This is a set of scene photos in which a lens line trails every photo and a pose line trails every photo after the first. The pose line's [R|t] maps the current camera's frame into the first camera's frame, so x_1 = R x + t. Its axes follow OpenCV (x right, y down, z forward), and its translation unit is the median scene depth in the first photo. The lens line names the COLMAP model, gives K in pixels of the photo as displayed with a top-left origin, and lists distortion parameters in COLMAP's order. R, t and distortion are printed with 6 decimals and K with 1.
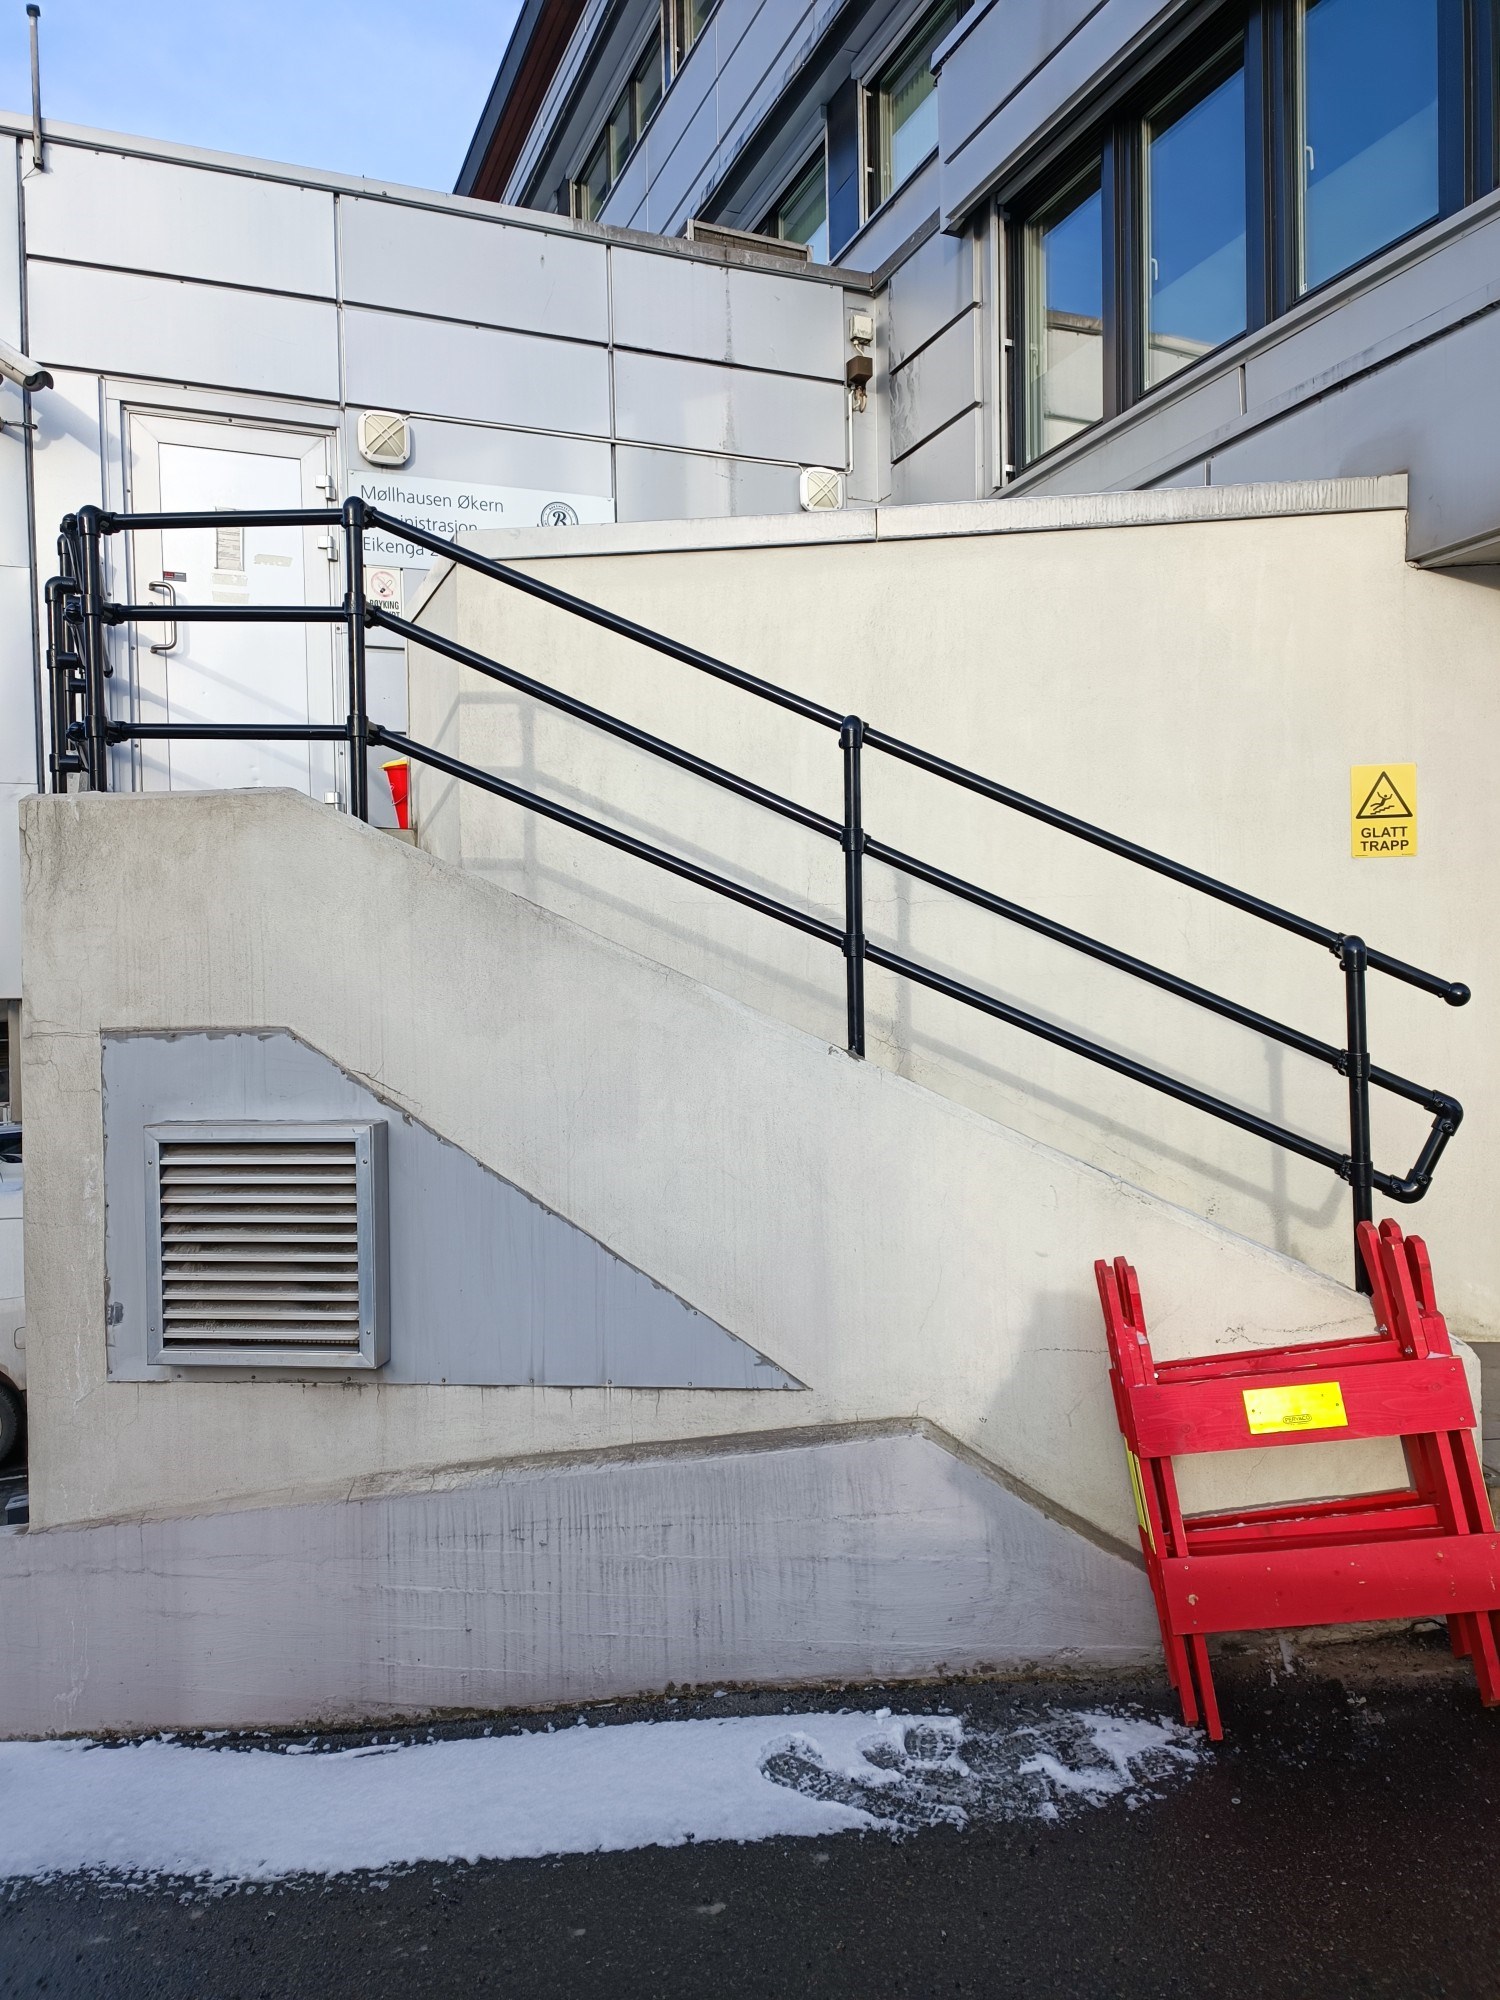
lens RADIAL K [[1405.1, 0, 750.0], [0, 1405.1, 1000.0], [0, 0, 1]] dist [0.052317, -0.050201]
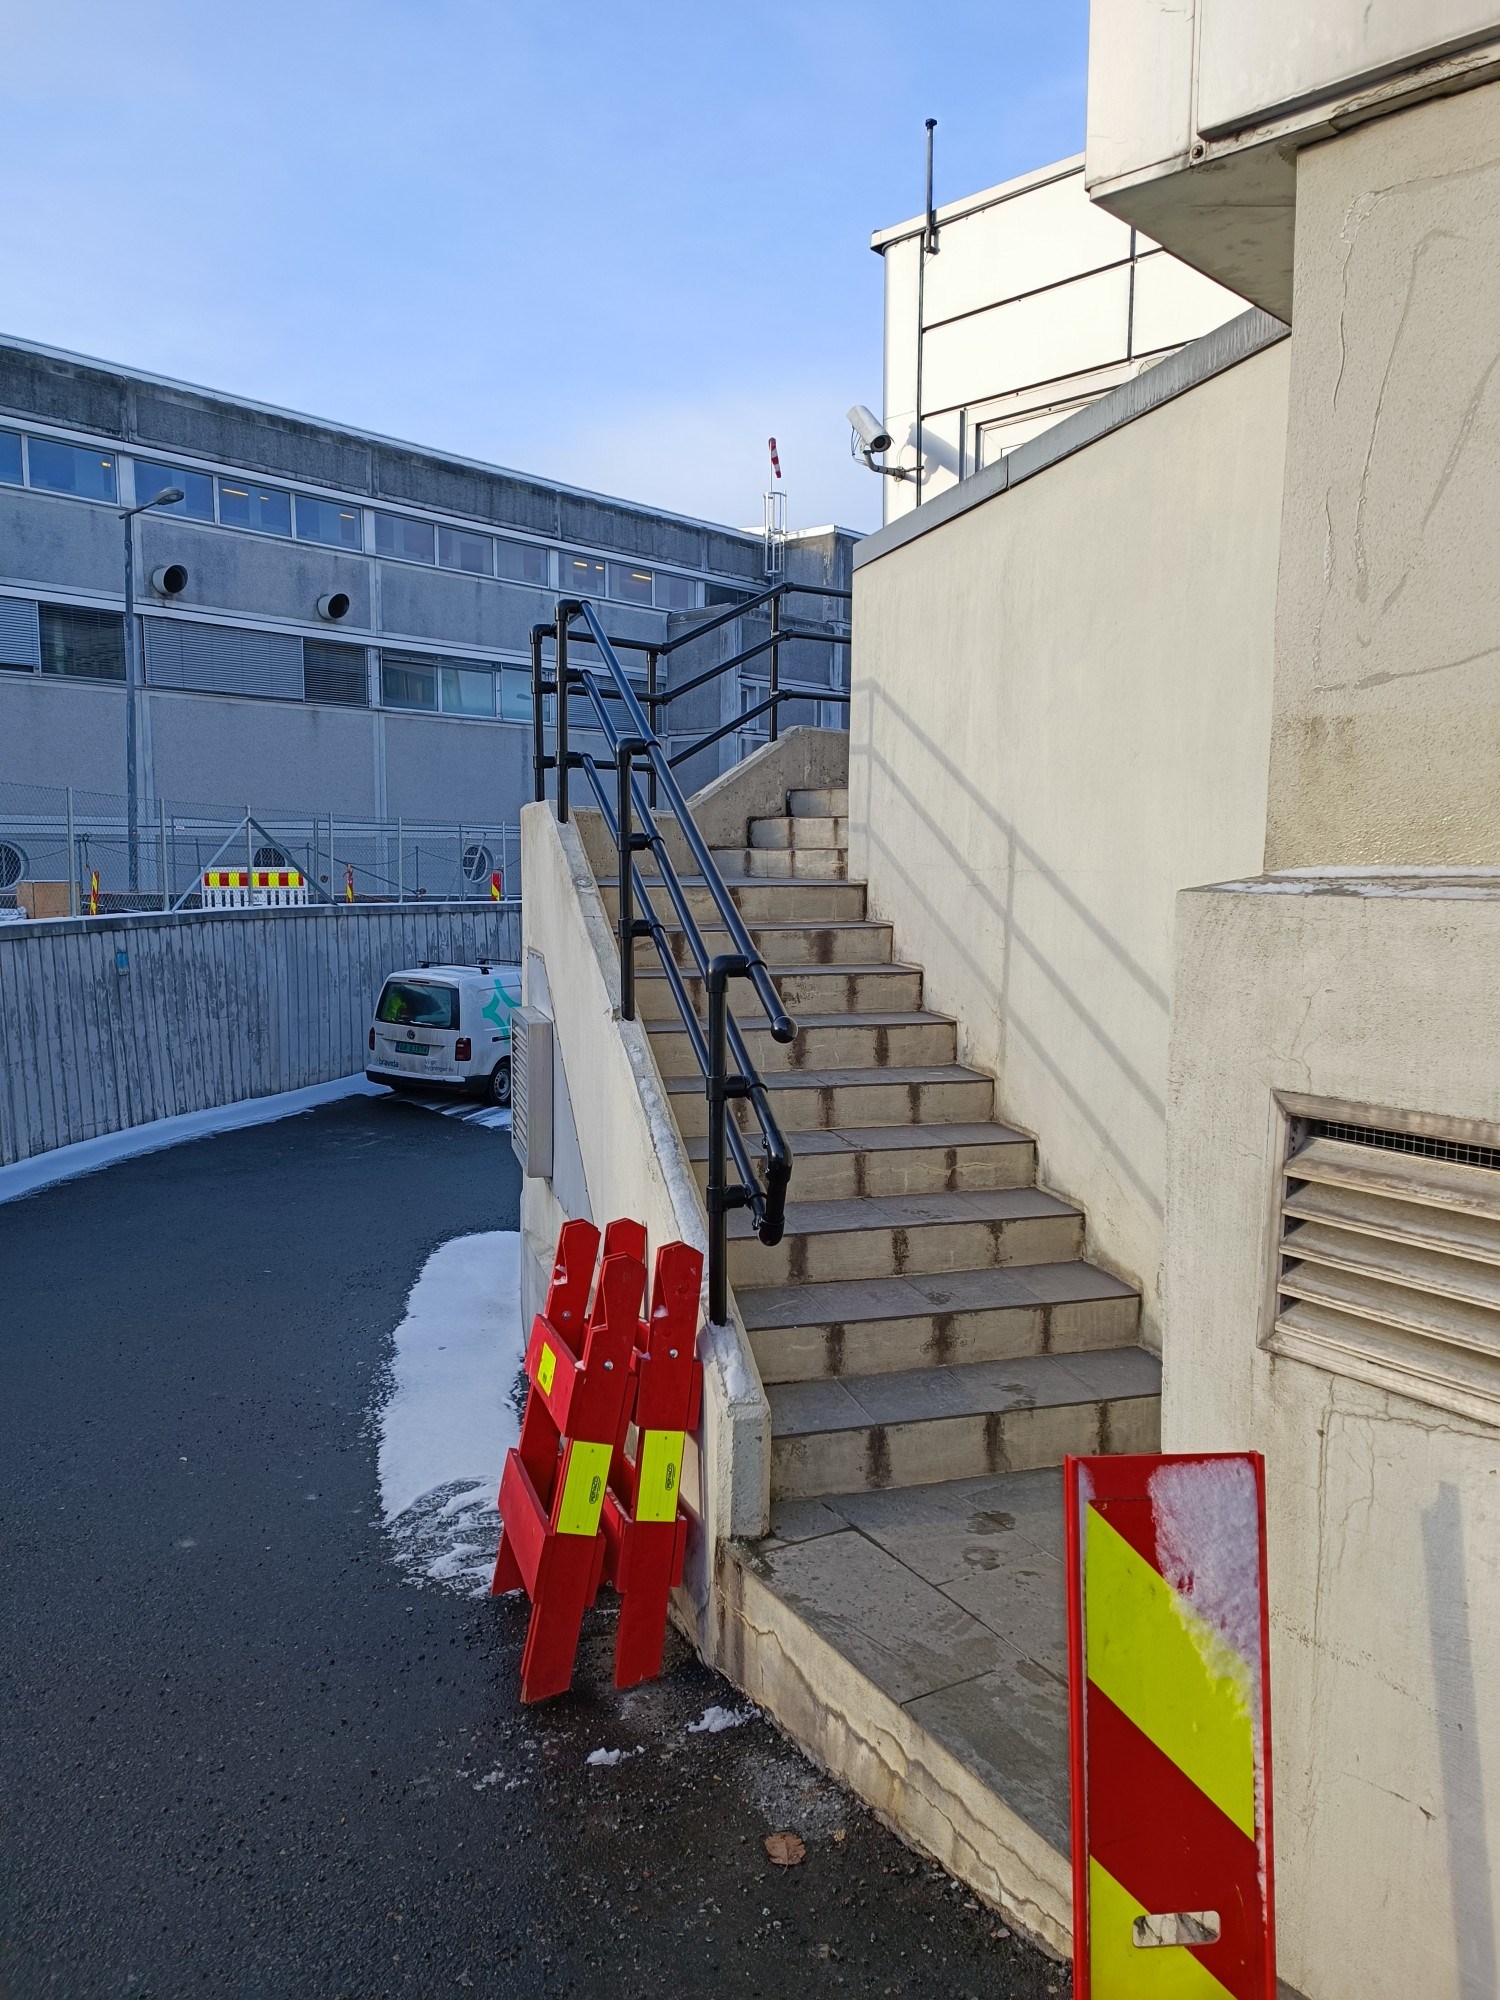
lens RADIAL K [[1405.1, 0, 750.0], [0, 1405.1, 1000.0], [0, 0, 1]] dist [0.052317, -0.050201]
pose [[0.422266, 0.106790, -0.900160, 1.166823], [-0.019281, 0.993870, 0.108862, -0.104580], [0.906267, -0.028613, 0.421736, 0.543666]]
